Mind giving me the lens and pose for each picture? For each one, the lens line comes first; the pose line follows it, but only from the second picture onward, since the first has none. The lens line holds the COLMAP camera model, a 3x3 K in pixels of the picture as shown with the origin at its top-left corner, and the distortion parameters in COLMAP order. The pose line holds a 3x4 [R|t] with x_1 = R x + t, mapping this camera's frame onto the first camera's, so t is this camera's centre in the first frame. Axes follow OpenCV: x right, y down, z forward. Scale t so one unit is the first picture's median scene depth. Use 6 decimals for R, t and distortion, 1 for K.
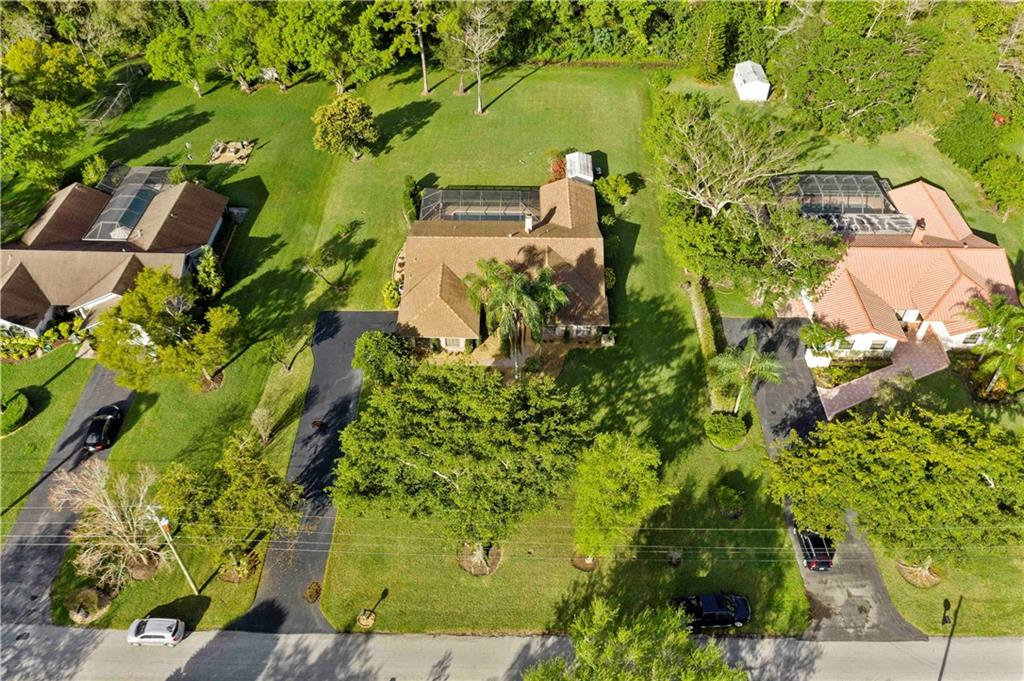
lens RADIAL K [[821.9, 0, 512.0], [0, 821.9, 340.5], [0, 0, 1]] dist [-0.009208, -0.009864]
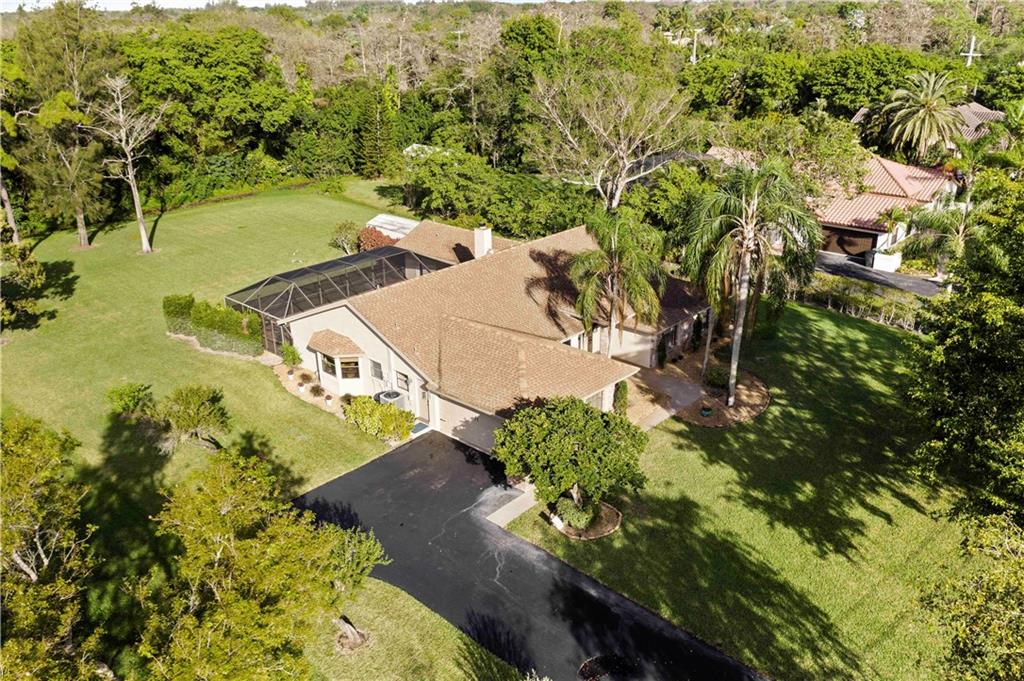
lens RADIAL K [[821.9, 0, 512.0], [0, 821.9, 340.5], [0, 0, 1]] dist [-0.009208, -0.009864]
pose [[0.677305, -0.291964, 0.675289, -0.426671], [0.519249, 0.839959, -0.157639, 0.022796], [-0.521190, 0.457412, 0.720510, 0.665166]]
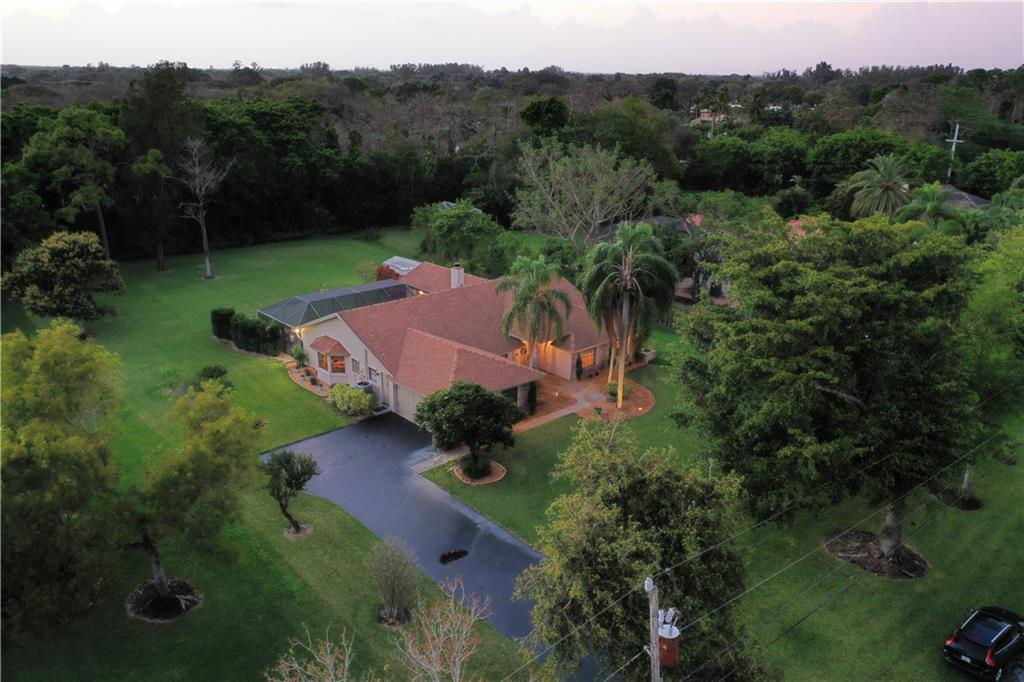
lens RADIAL K [[821.9, 0, 512.0], [0, 821.9, 341.0], [0, 0, 1]] dist [-0.009208, -0.009864]
pose [[0.746243, -0.205065, 0.633301, -0.476479], [0.453447, 0.853101, -0.258077, 0.135601], [-0.487347, 0.479757, 0.729607, 0.509104]]
